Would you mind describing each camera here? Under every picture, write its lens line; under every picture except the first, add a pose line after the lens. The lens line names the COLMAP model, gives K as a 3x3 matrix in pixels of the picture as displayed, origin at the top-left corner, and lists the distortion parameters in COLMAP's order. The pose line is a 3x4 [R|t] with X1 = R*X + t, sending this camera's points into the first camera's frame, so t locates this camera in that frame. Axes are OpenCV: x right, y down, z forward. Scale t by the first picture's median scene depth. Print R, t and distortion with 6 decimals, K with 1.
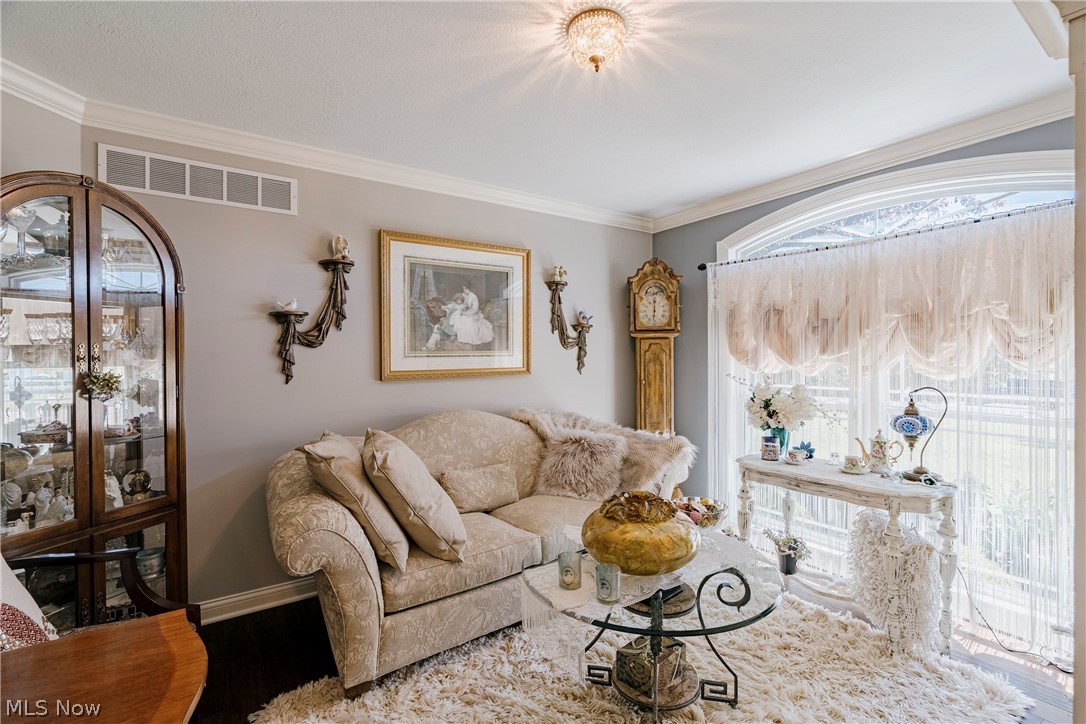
lens RADIAL K [[500.2, 0, 543.4], [0, 500.2, 358.5], [0, 0, 1]] dist [-0.004827, 0.000384]
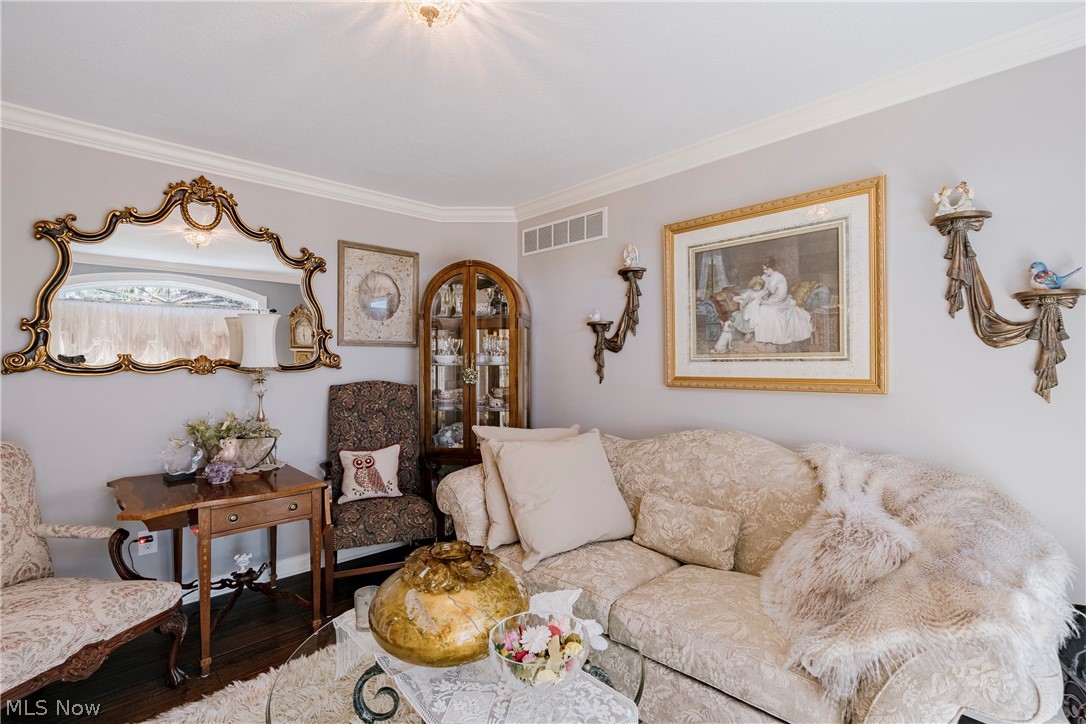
lens RADIAL K [[500.2, 0, 542.8], [0, 500.2, 358.5], [0, 0, 1]] dist [-0.004827, 0.000384]
pose [[0.153156, -0.000053, -0.988202, 0.531390], [-0.007988, 0.999967, -0.001291, -0.004225], [0.988170, 0.008091, 0.153151, 0.578826]]
